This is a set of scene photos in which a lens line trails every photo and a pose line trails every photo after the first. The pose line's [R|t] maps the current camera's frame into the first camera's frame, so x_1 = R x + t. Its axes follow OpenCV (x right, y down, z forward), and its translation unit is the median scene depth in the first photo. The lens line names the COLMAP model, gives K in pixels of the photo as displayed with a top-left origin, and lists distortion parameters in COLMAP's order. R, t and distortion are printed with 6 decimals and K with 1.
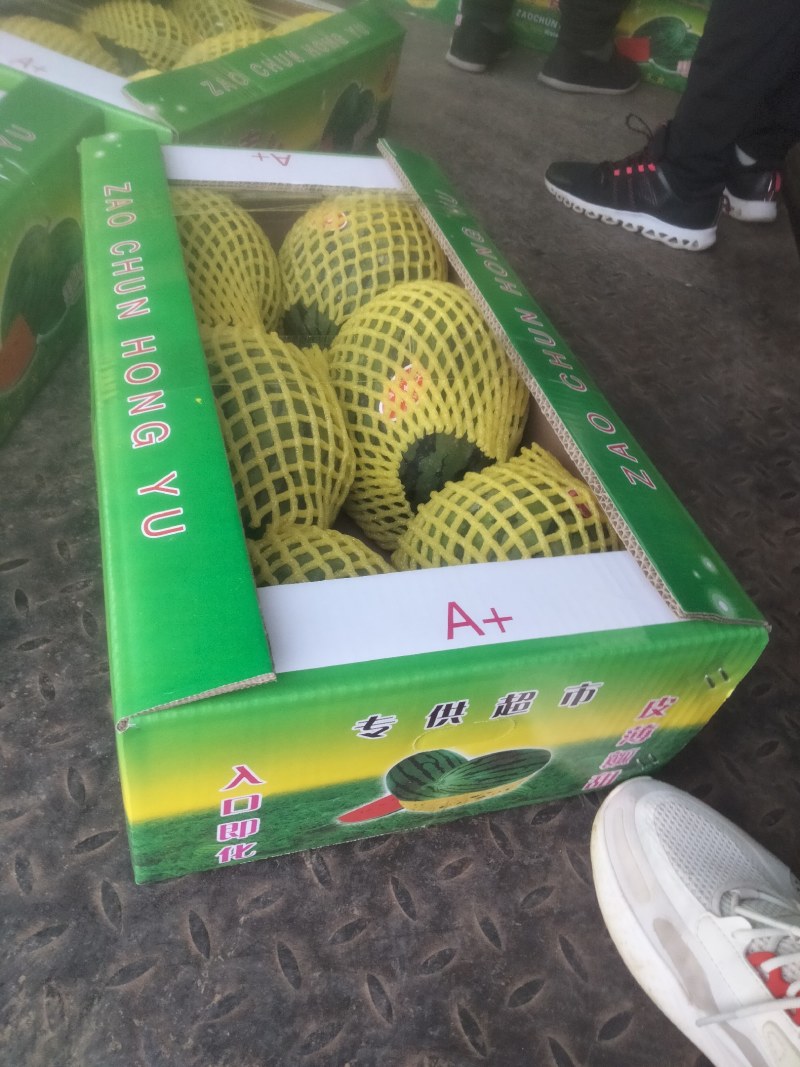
lens RADIAL K [[771.3, 0, 395.1], [0, 771.3, 554.8], [0, 0, 1]] dist [-0.006792, -0.005561]
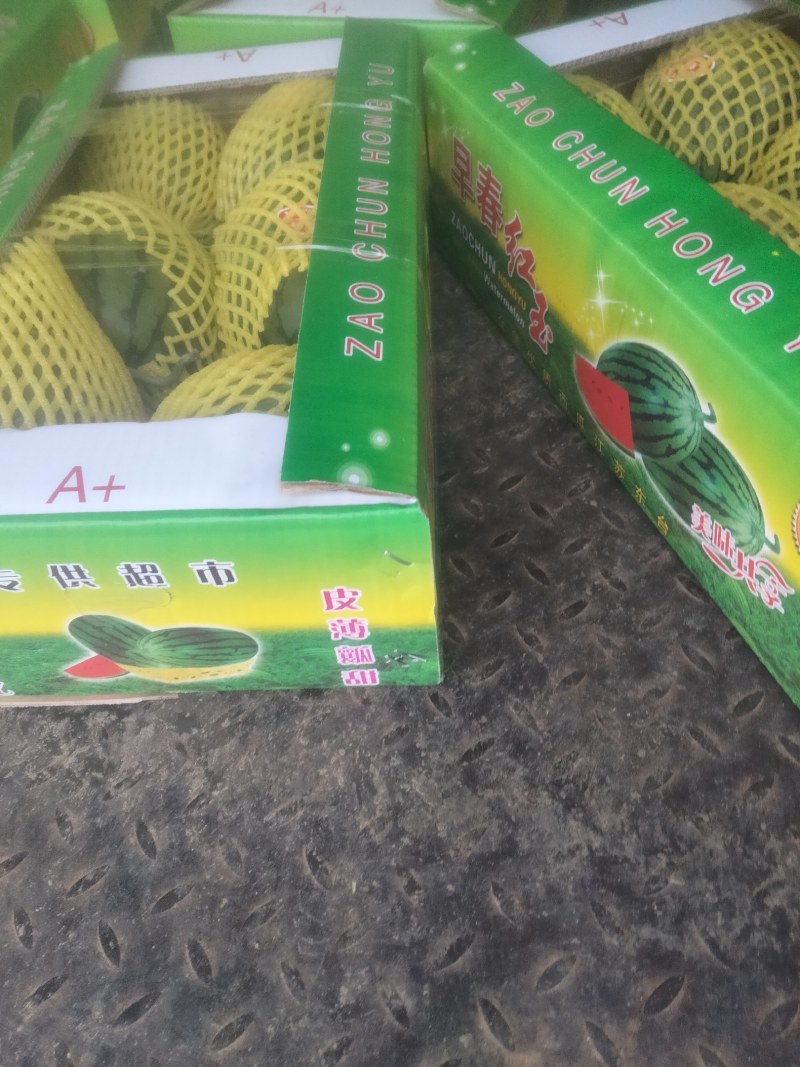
lens RADIAL K [[779.2, 0, 388.0], [0, 779.2, 545.1], [0, 0, 1]] dist [0.007161, -0.009992]
pose [[0.961225, -0.206145, -0.183168, -0.454853], [0.221203, 0.973008, 0.065757, -0.009981], [0.164669, -0.103725, 0.980880, -0.069442]]
